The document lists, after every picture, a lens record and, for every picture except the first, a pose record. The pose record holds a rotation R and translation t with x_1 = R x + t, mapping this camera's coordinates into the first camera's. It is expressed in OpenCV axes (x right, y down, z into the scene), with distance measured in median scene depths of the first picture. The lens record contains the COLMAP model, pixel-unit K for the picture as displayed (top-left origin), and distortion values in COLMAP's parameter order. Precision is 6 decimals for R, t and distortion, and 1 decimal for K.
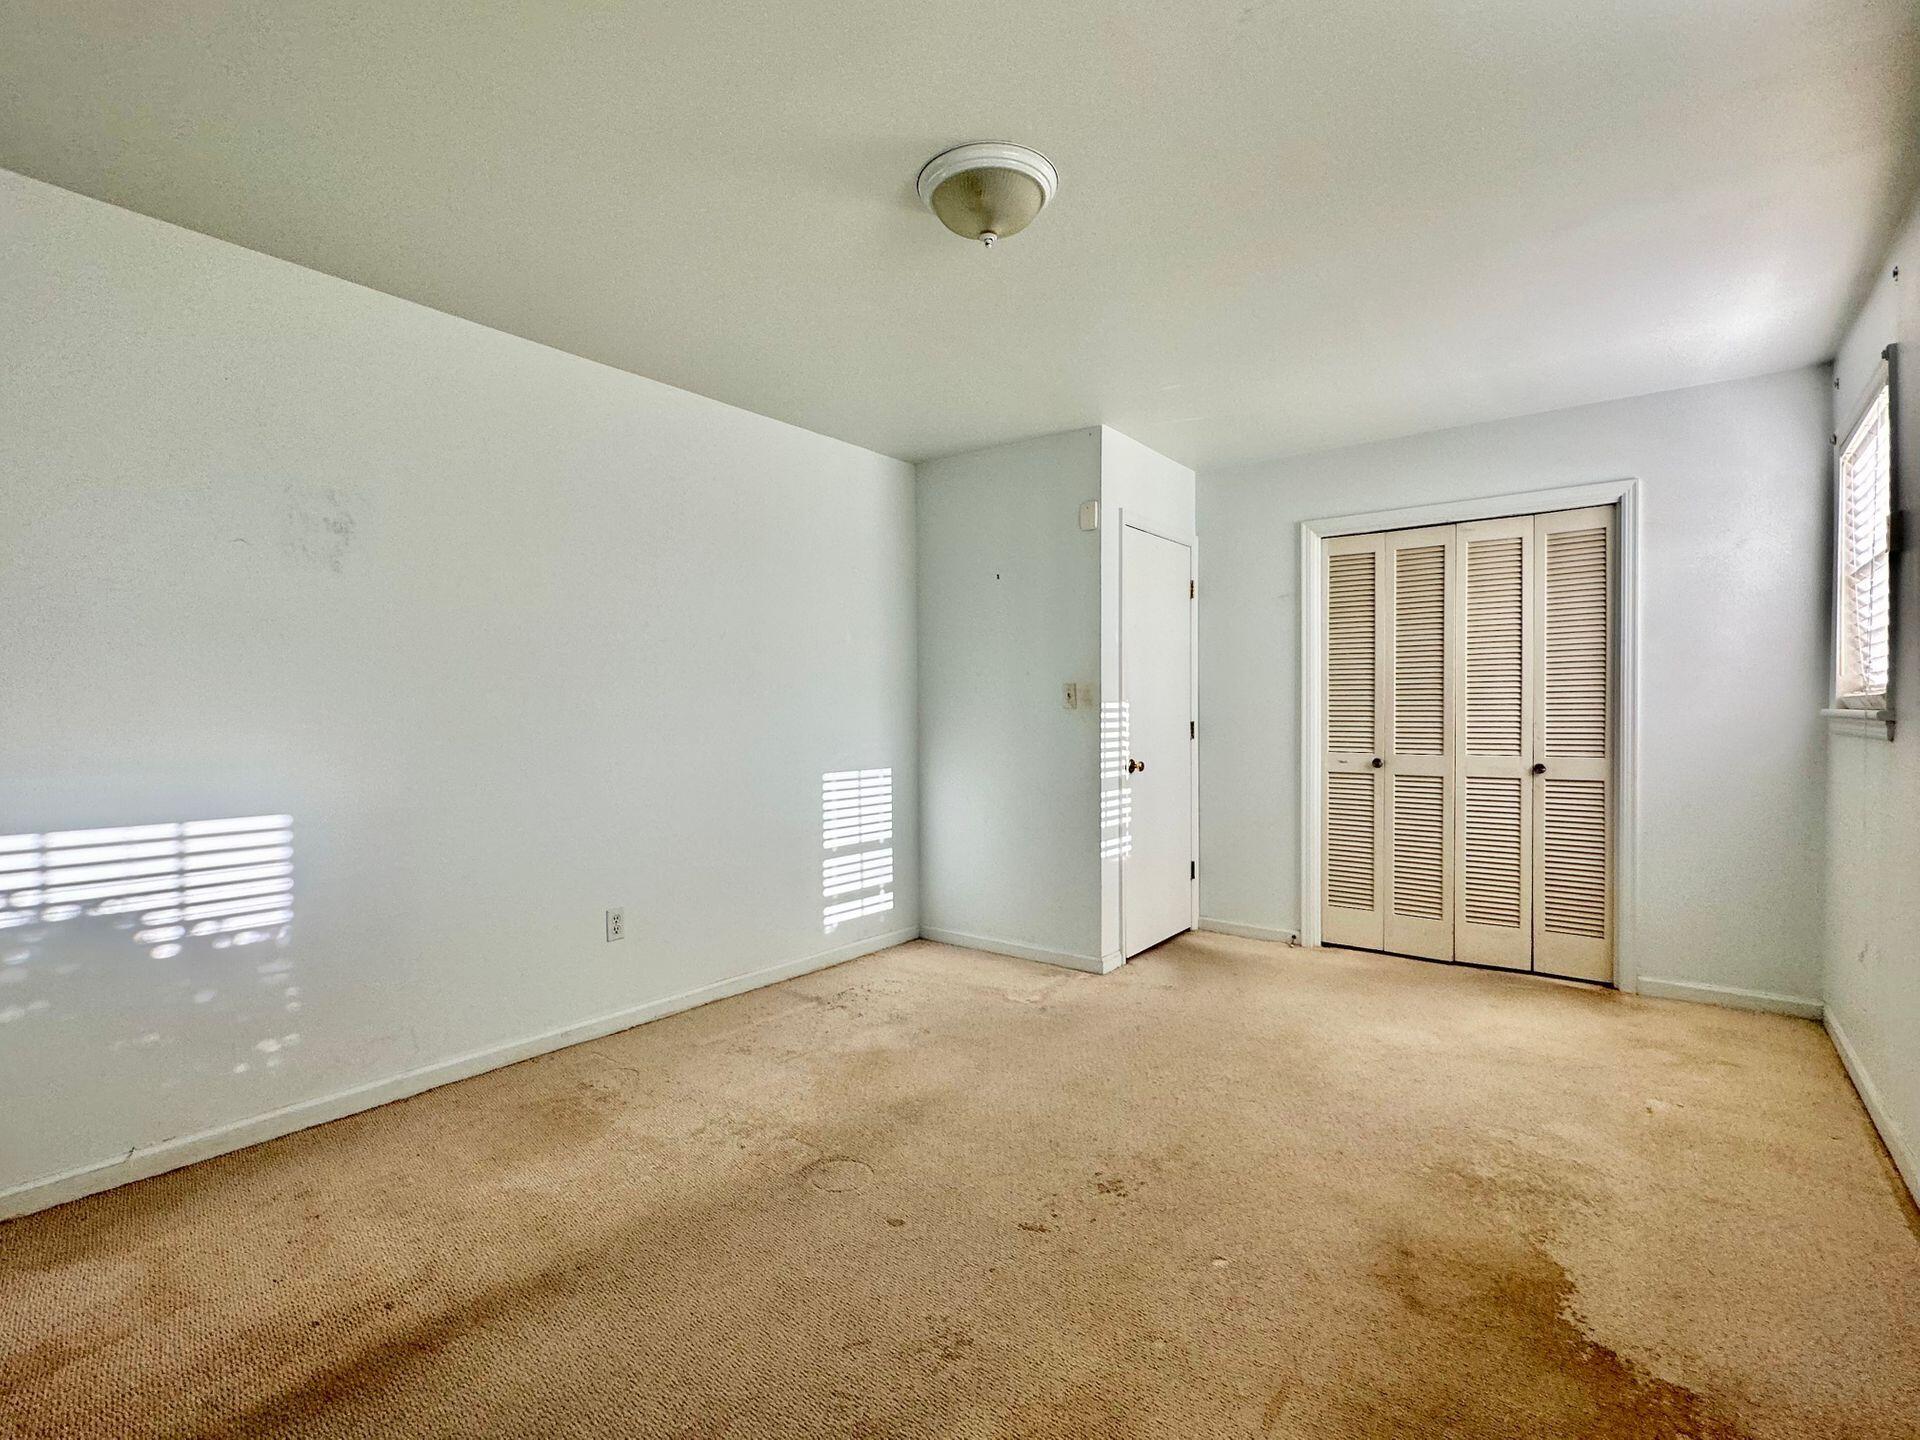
lens RADIAL K [[926.3, 0, 952.1], [0, 926.3, 722.2], [0, 0, 1]] dist [-0.003036, -0.000203]
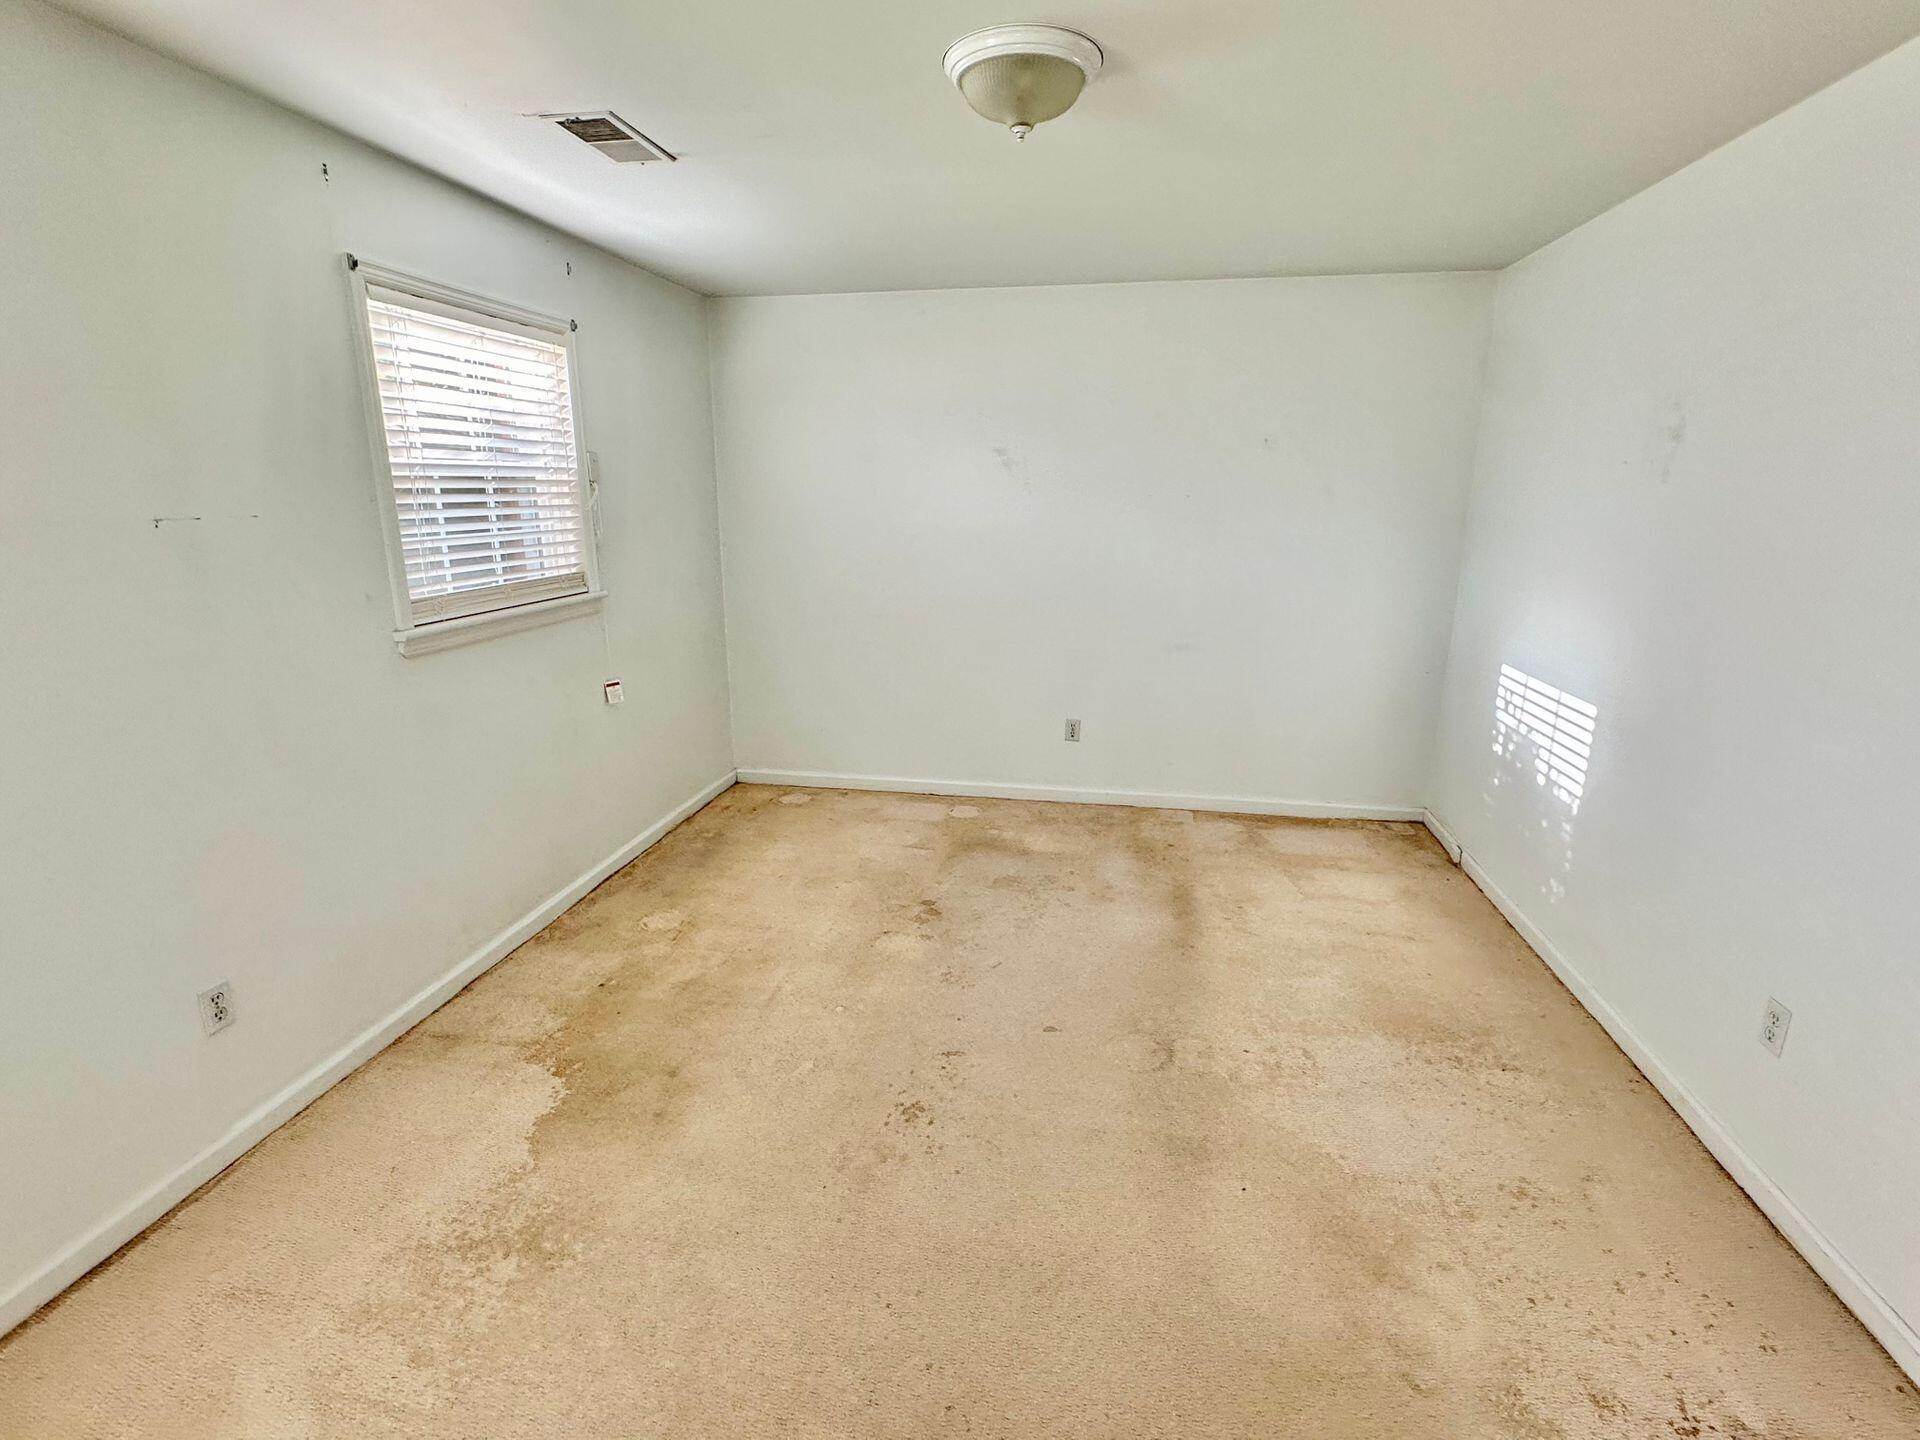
lens RADIAL K [[926.3, 0, 952.1], [0, 926.3, 722.2], [0, 0, 1]] dist [-0.003036, -0.000203]
pose [[-0.892093, 0.117697, -0.436254, 0.523366], [-0.000903, 0.965013, 0.262199, -0.194783], [0.451851, 0.234300, -0.860775, 1.771292]]
